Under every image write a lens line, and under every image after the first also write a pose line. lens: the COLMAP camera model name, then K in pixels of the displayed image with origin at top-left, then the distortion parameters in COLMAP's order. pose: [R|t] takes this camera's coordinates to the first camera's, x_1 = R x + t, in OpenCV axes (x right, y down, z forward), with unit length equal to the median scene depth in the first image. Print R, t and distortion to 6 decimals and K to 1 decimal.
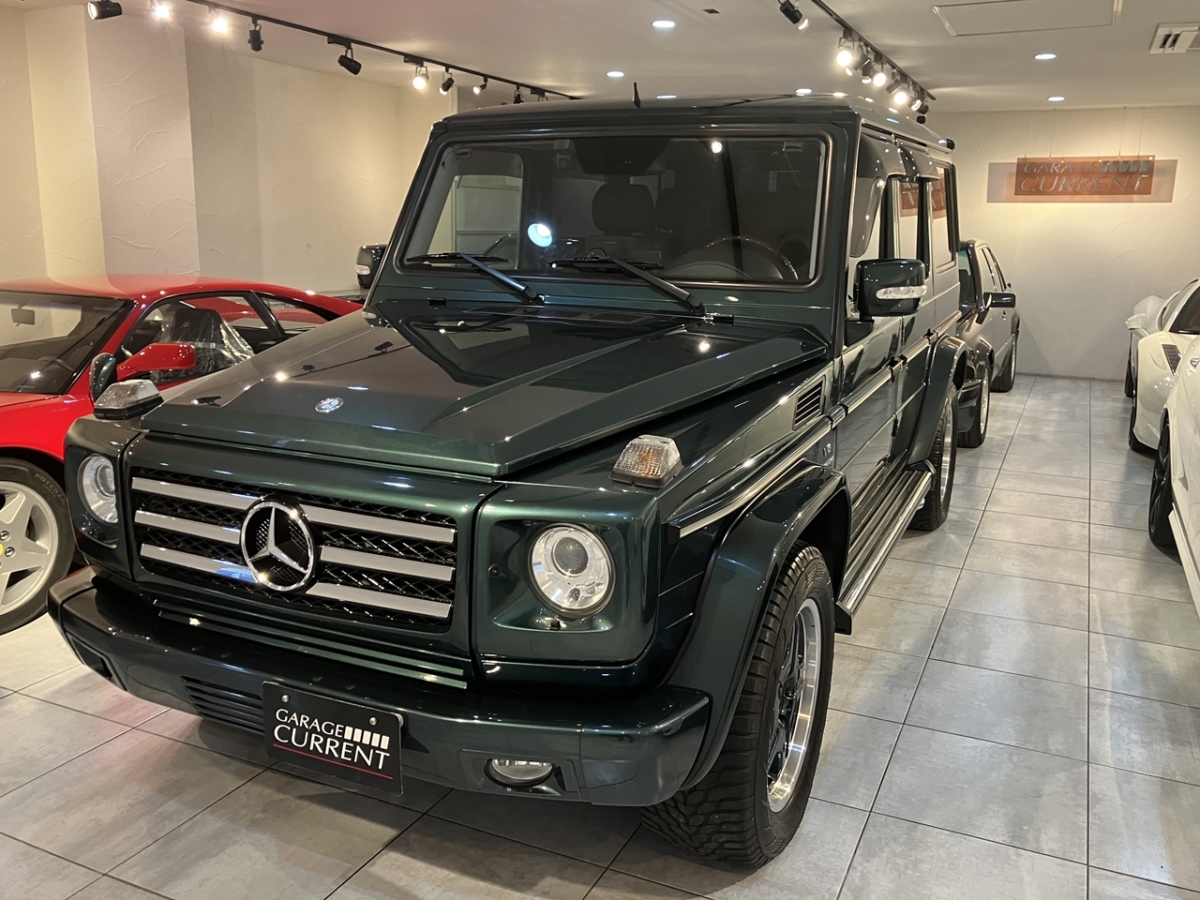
lens RADIAL K [[993.7, 0, 621.5], [0, 993.7, 430.4], [0, 0, 1]] dist [0.006970, -0.004022]
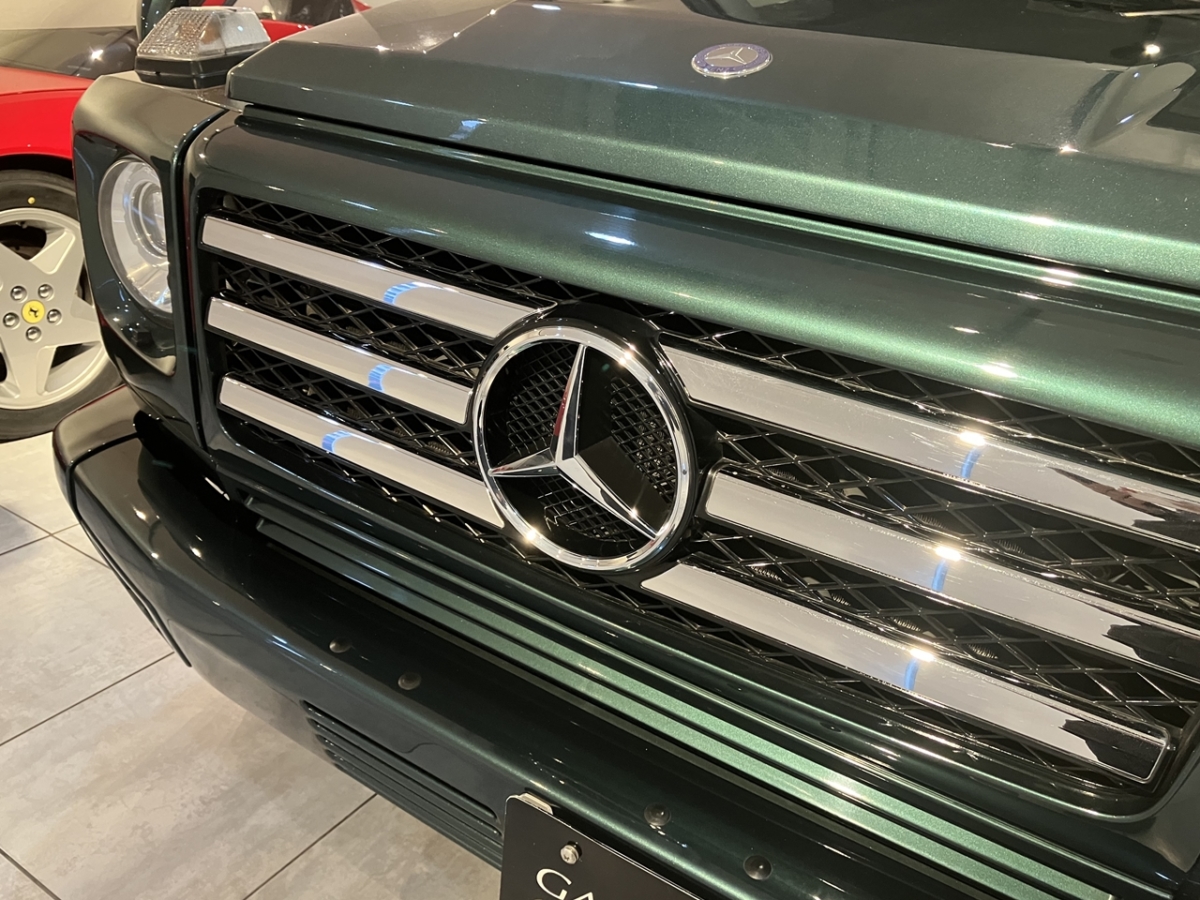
lens RADIAL K [[1043.4, 0, 600.0], [0, 1043.4, 450.0], [0, 0, 1]] dist [0.017619, 0.007452]
pose [[0.986059, 0.123550, -0.111458, -0.257261], [-0.096752, 0.970683, 0.220029, 0.028645], [0.135375, -0.206178, 0.969105, 0.555521]]
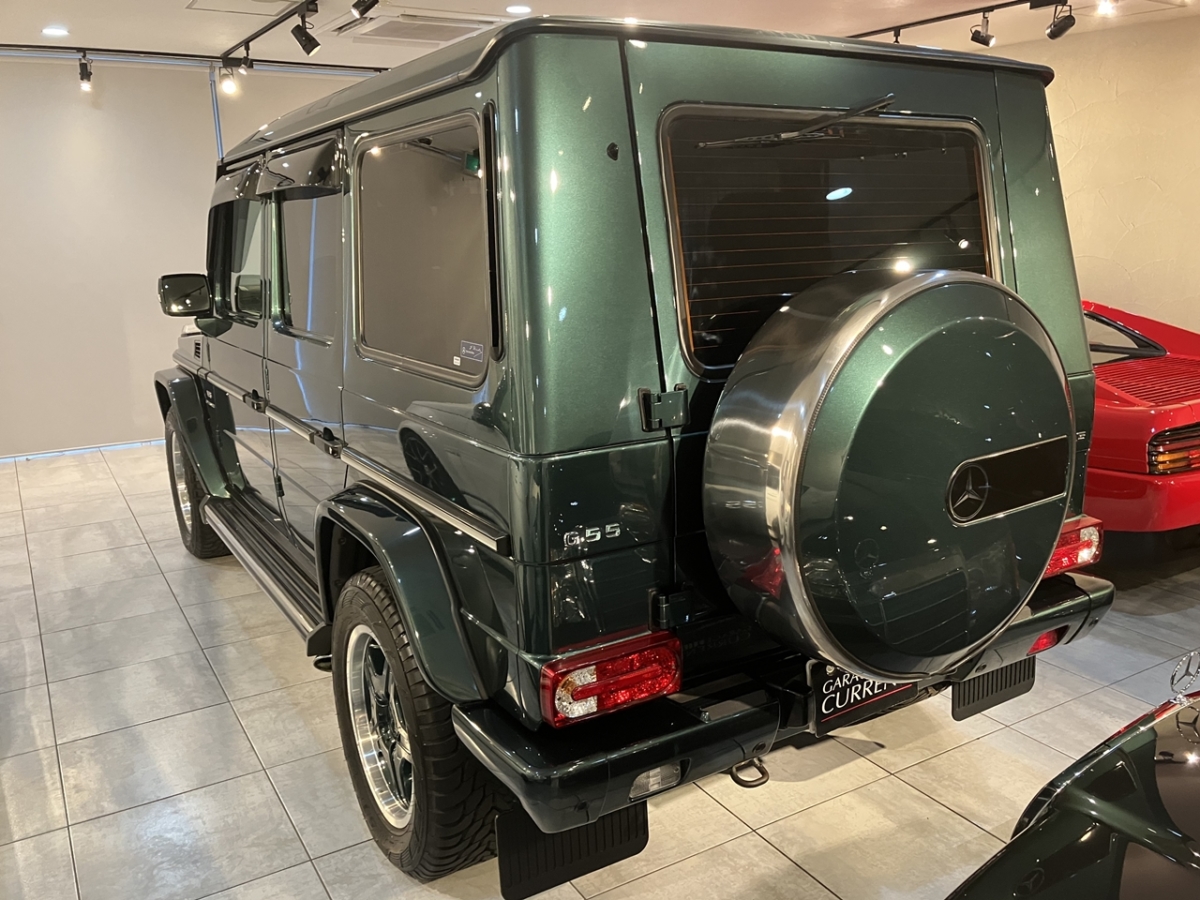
lens RADIAL K [[994.2, 0, 598.1], [0, 994.2, 464.4], [0, 0, 1]] dist [0.010852, 0.003940]
pose [[-0.563055, 0.193416, -0.803467, 1.357630], [-0.159362, 0.928568, 0.335209, -0.587791], [0.810909, 0.316783, -0.492012, 2.752610]]
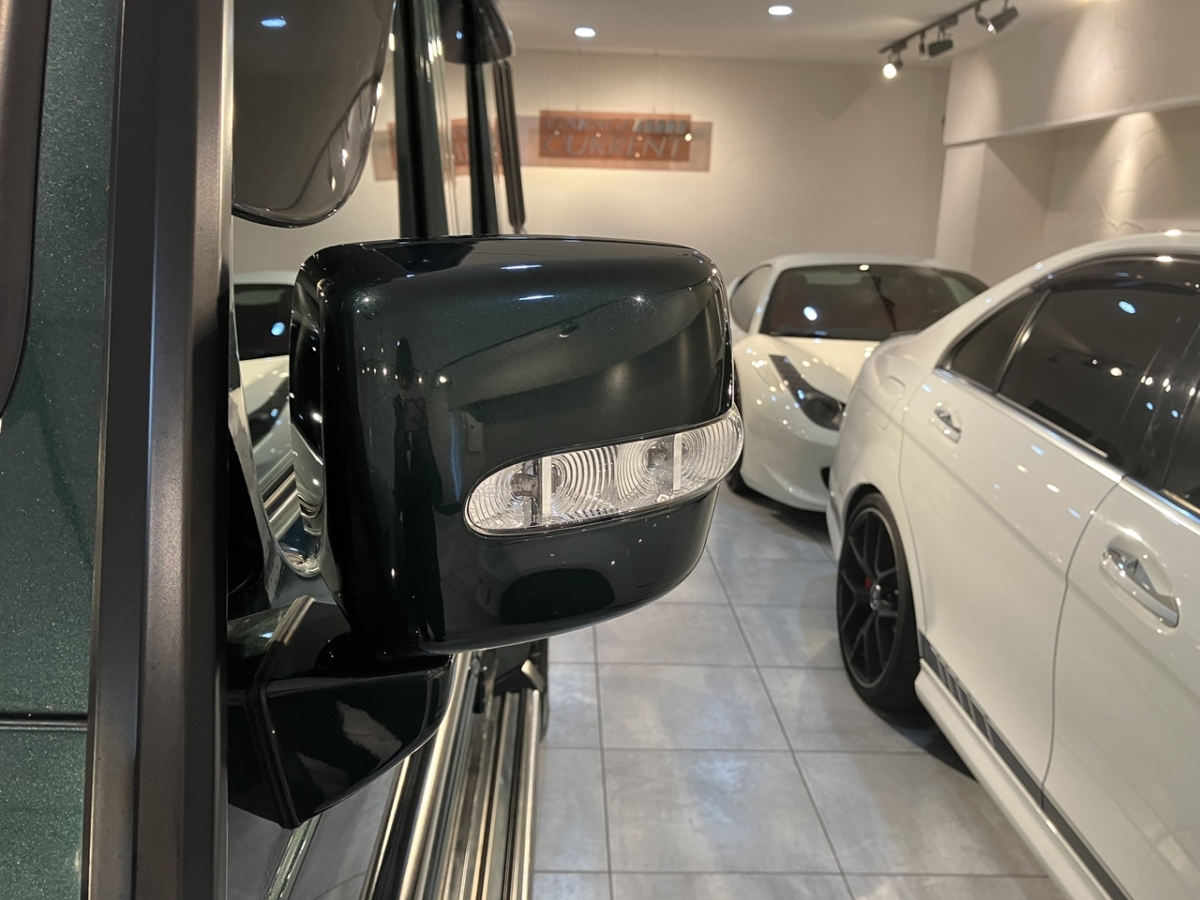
lens RADIAL K [[994.2, 0, 598.1], [0, 994.2, 464.4], [0, 0, 1]] dist [0.010852, 0.003940]
pose [[0.894554, -0.091921, 0.437405, 0.269168], [0.067790, 0.995205, 0.070502, -0.182649], [-0.441788, -0.033416, 0.896497, 1.085554]]
